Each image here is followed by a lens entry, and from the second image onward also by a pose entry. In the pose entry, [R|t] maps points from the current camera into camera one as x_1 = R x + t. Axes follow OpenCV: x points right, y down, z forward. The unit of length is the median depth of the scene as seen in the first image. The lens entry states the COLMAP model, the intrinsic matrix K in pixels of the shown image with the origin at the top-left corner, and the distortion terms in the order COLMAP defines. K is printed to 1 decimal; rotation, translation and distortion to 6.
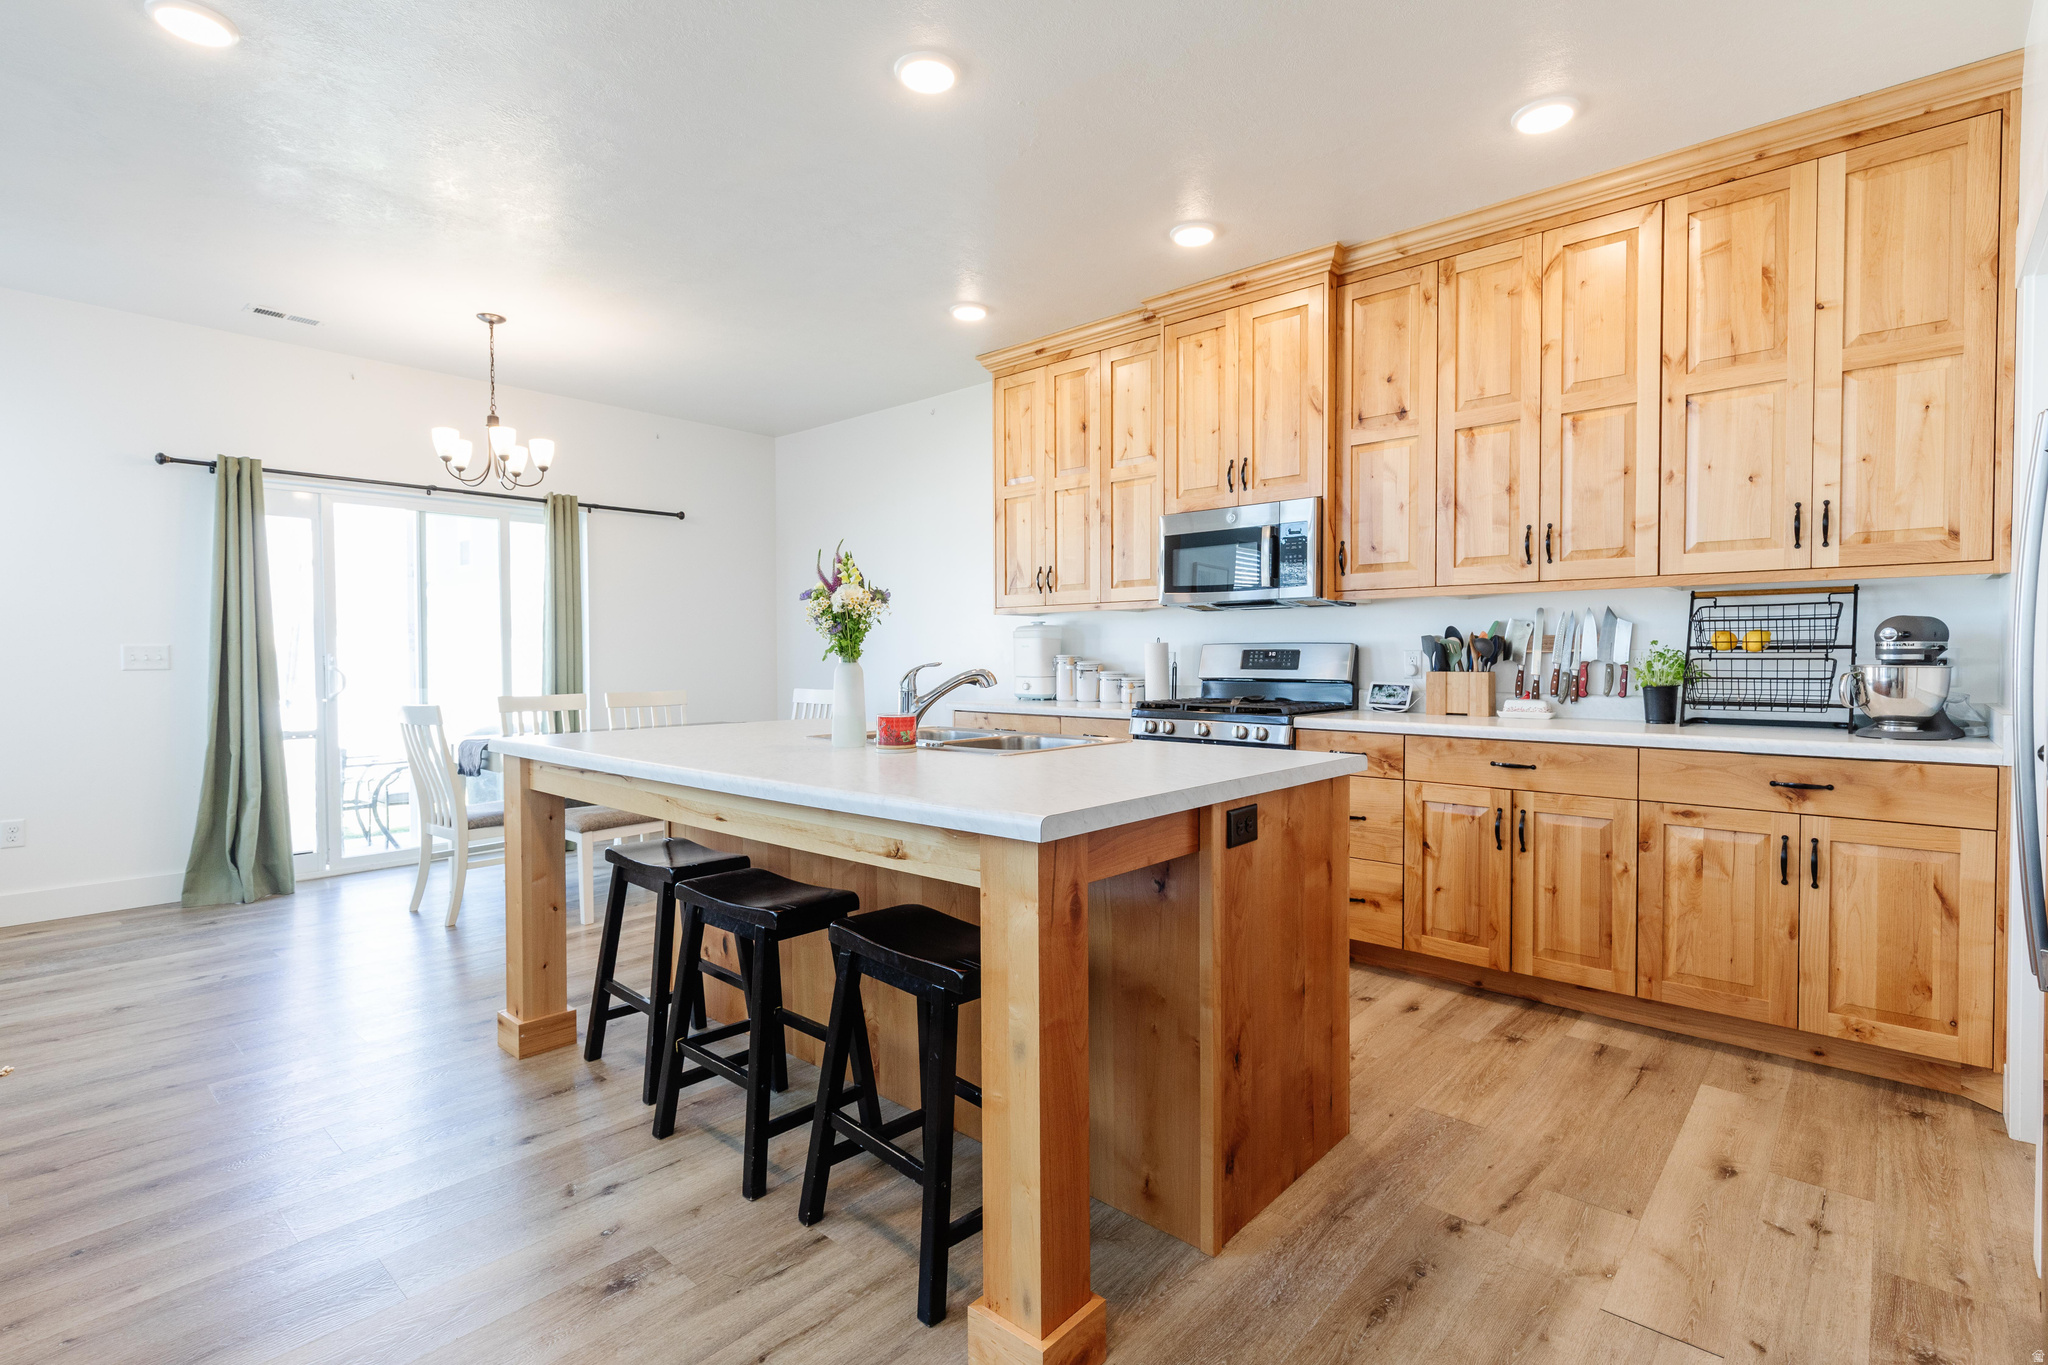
lens RADIAL K [[949.4, 0, 1041.2], [0, 949.4, 678.0], [0, 0, 1]] dist [0.011664, -0.007300]
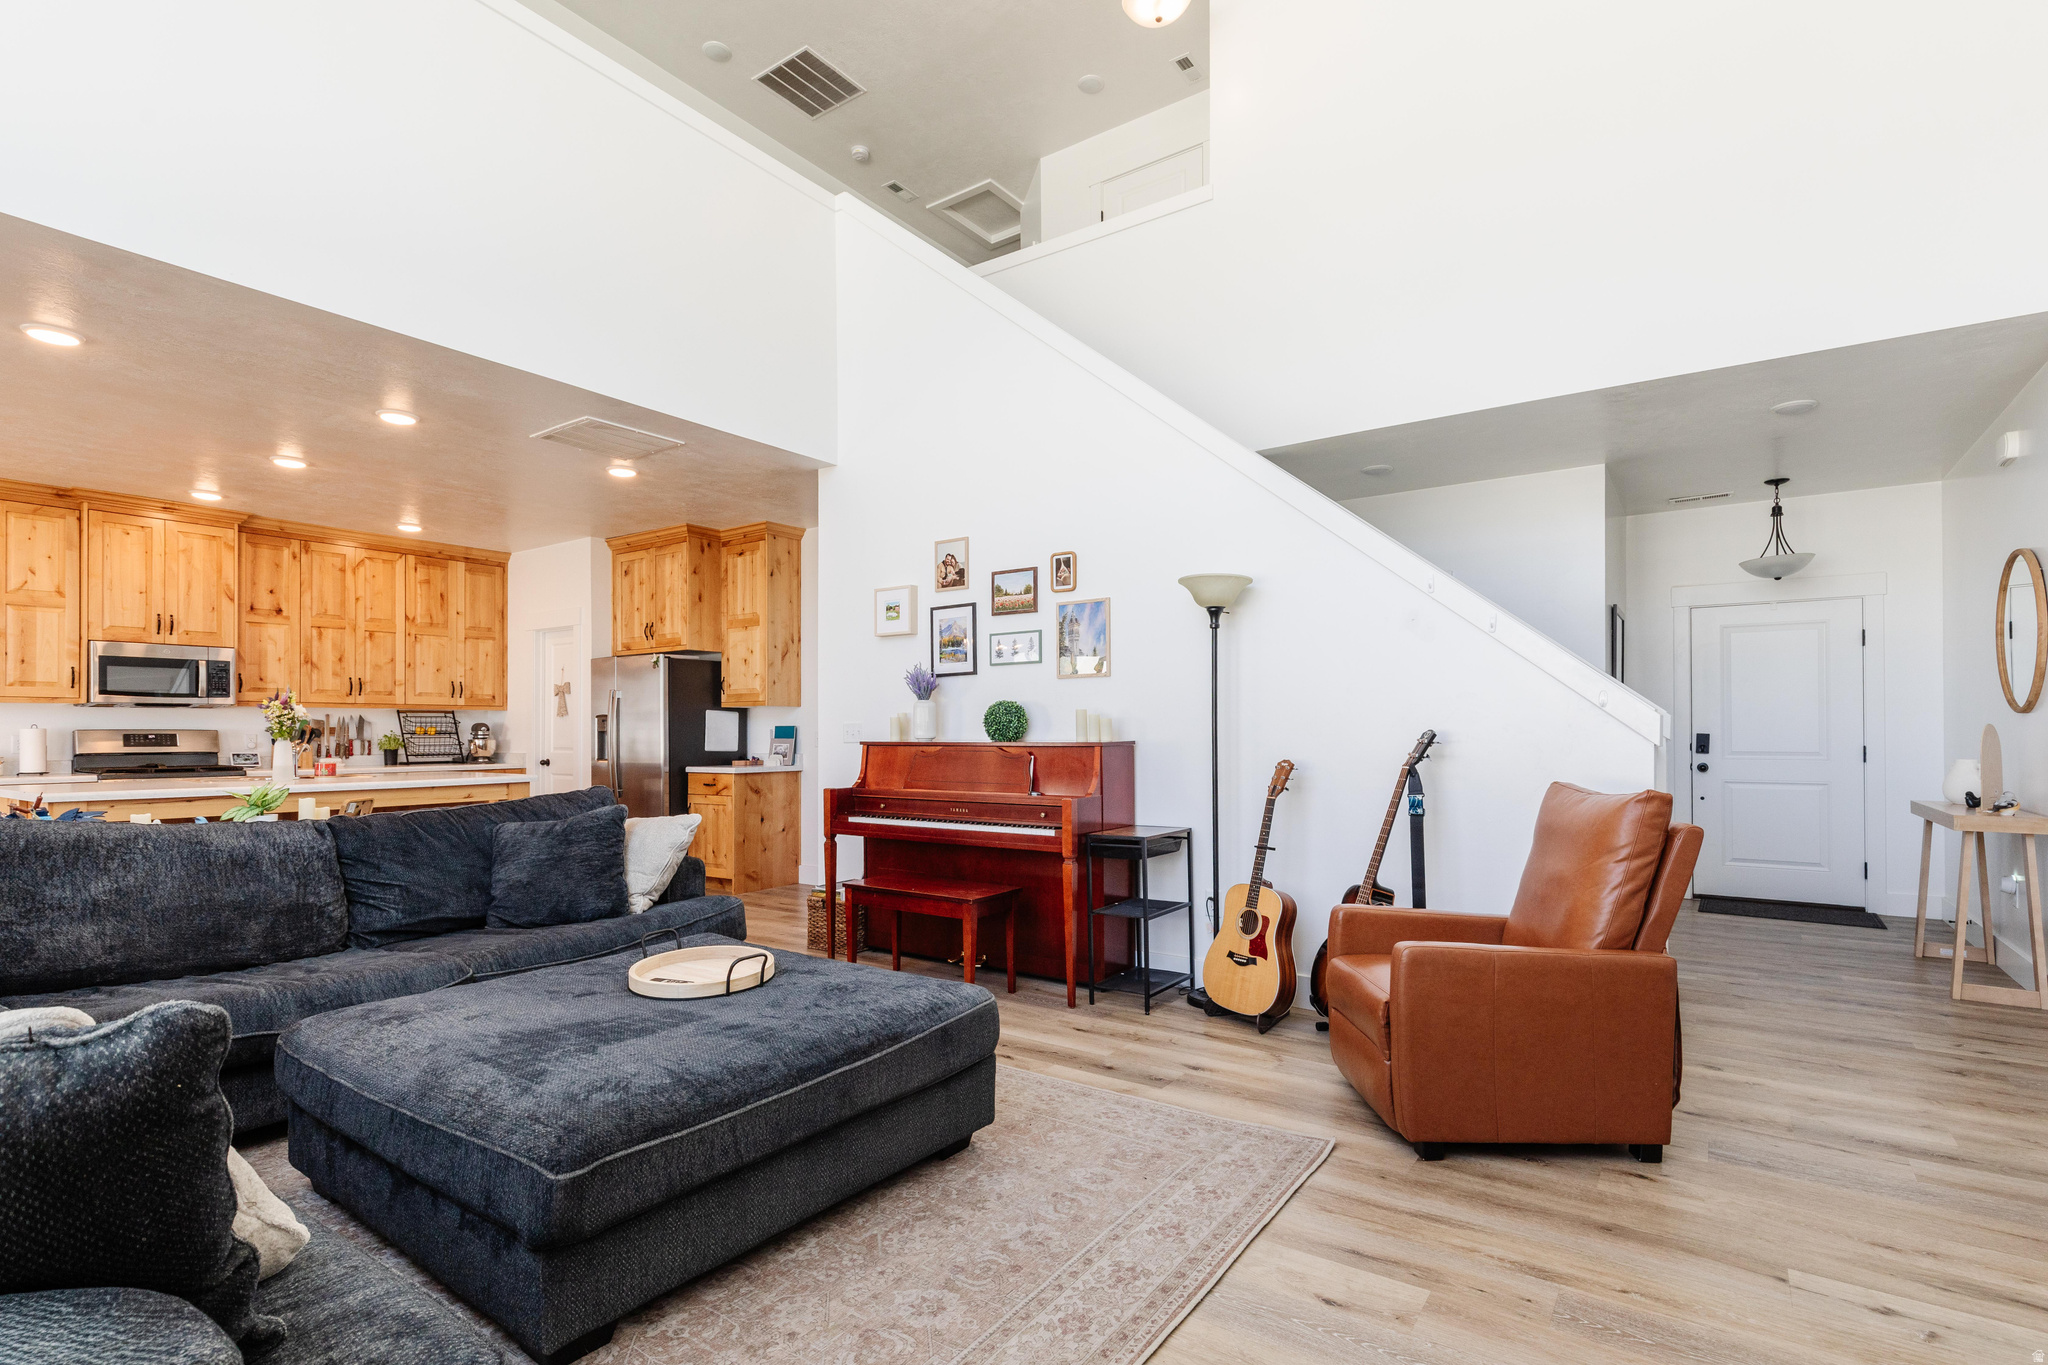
lens RADIAL K [[994.8, 0, 1035.1], [0, 994.8, 722.9], [0, 0, 1]] dist [0.005245, -0.001966]
pose [[-0.108669, 0.007218, 0.994052, -1.762469], [0.023333, 0.999717, -0.004708, -0.007311], [-0.993804, 0.022683, -0.108807, -0.286795]]
